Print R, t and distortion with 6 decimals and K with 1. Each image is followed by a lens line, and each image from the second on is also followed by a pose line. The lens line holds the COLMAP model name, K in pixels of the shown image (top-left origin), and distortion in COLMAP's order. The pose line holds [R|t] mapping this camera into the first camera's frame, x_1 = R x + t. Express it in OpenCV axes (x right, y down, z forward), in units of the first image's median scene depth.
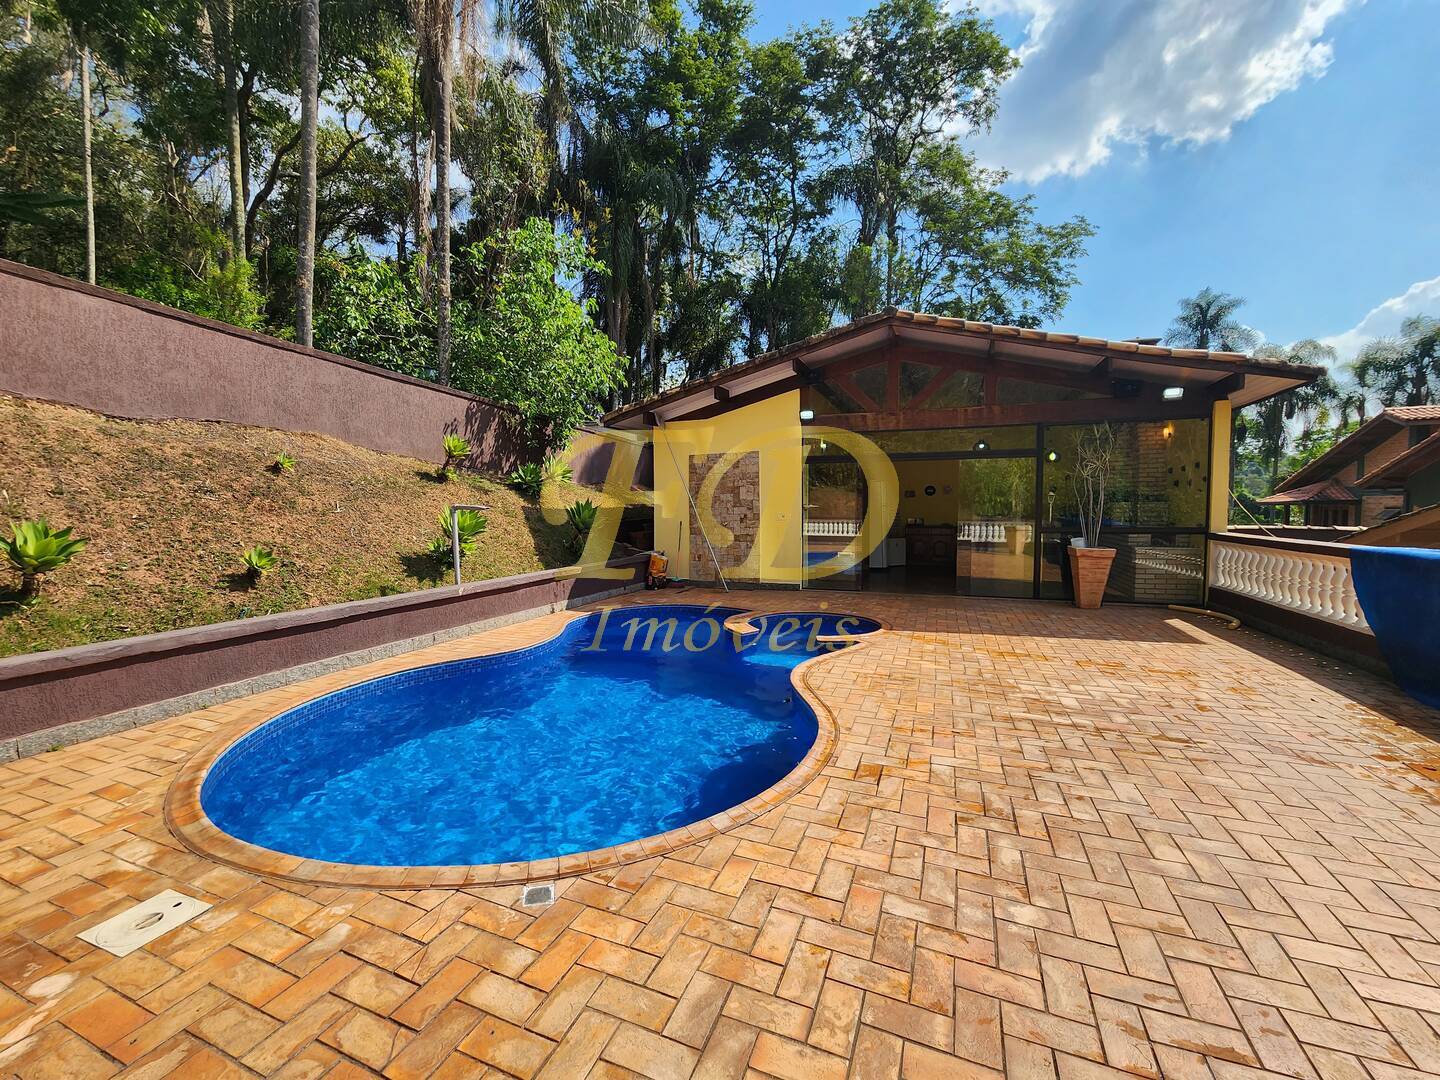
lens RADIAL K [[592.1, 0, 710.0], [0, 592.1, 542.4], [0, 0, 1]] dist [0.000890, -0.001714]
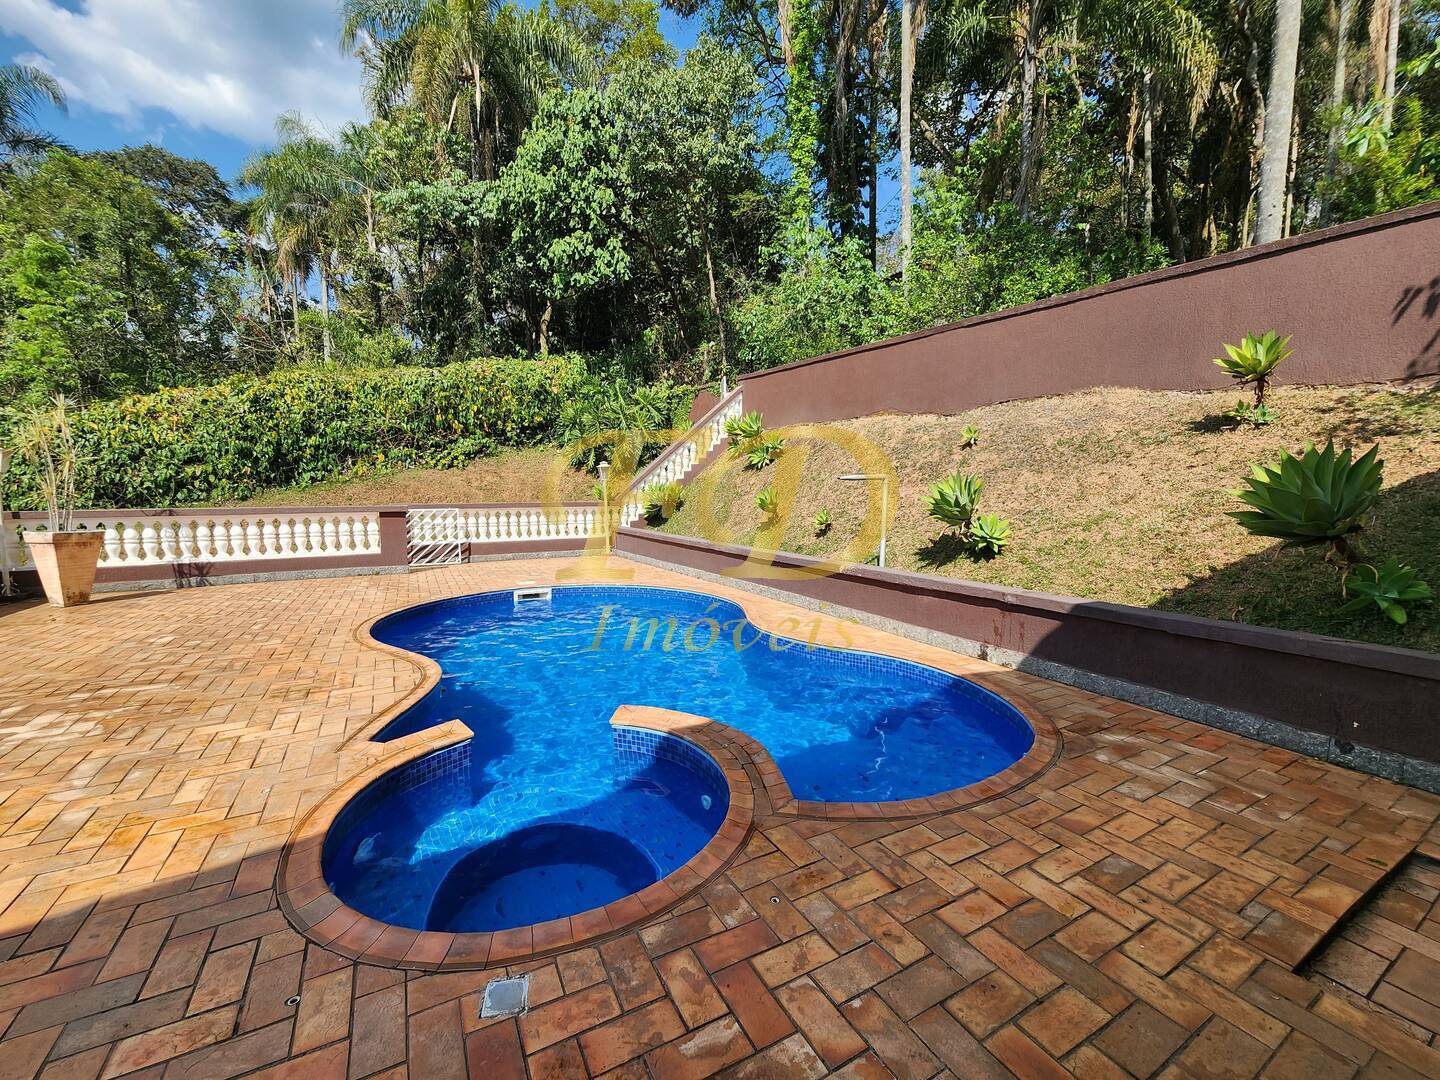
lens RADIAL K [[592.1, 0, 717.2], [0, 592.1, 540.3], [0, 0, 1]] dist [0.000890, -0.001714]
pose [[-0.641945, 0.066482, -0.763863, 0.572442], [-0.041397, 0.991776, 0.121108, -0.092252], [0.765632, 0.109366, -0.633914, 2.001219]]
